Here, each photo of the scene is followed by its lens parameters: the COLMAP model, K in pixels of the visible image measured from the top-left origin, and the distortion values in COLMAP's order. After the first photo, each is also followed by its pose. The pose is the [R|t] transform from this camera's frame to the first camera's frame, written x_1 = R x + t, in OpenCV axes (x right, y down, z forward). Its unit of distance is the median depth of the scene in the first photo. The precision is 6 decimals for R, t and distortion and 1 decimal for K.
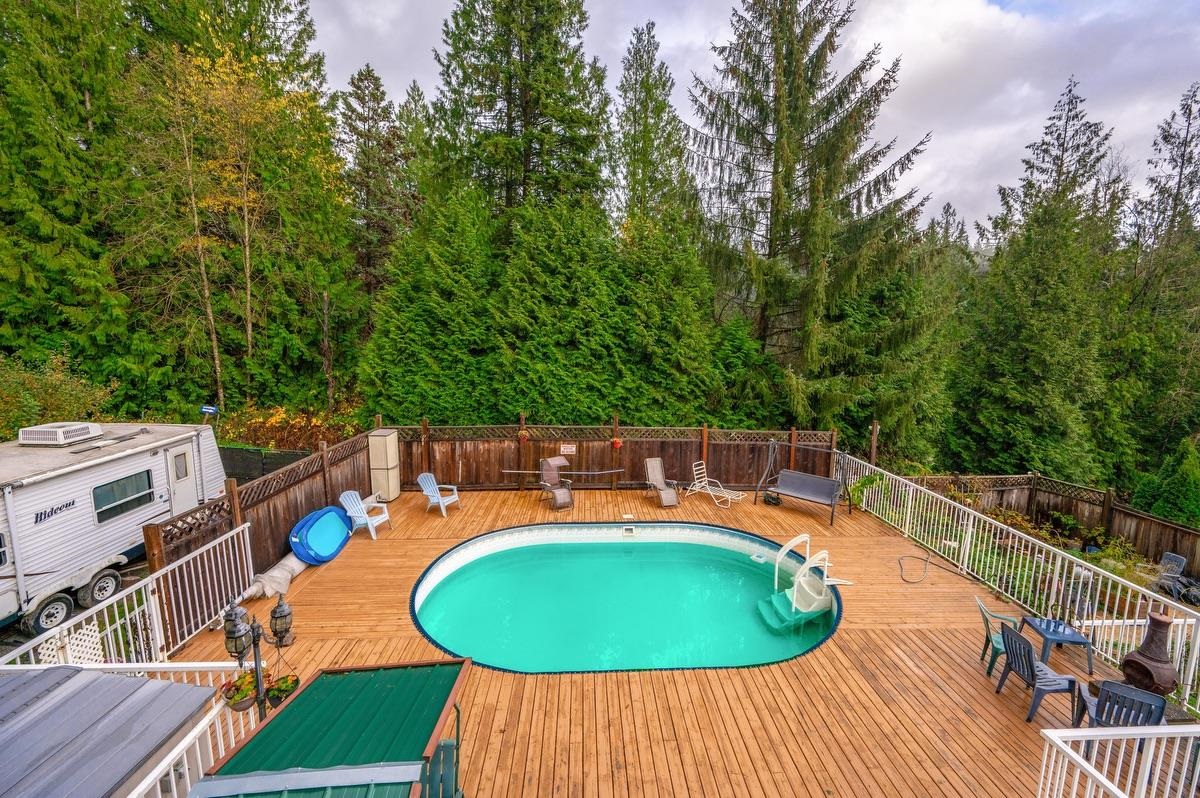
lens RADIAL K [[471.1, 0, 604.3], [0, 471.1, 400.5], [0, 0, 1]] dist [-0.000516, 0.000742]
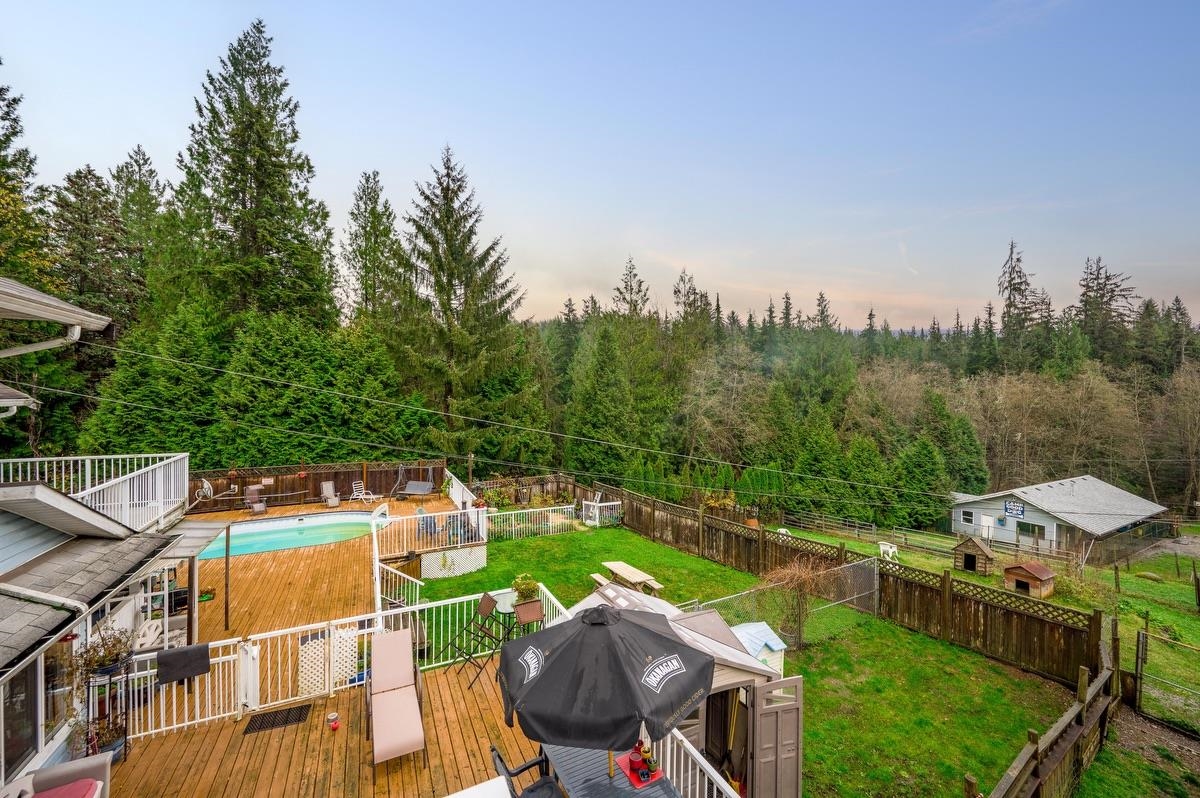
lens RADIAL K [[471.1, 0, 604.3], [0, 471.1, 400.5], [0, 0, 1]] dist [-0.000516, 0.000742]
pose [[0.913577, -0.021682, 0.406087, 0.231011], [0.071249, 0.991666, -0.107341, 0.059340], [-0.400376, 0.126997, 0.907508, -0.679011]]
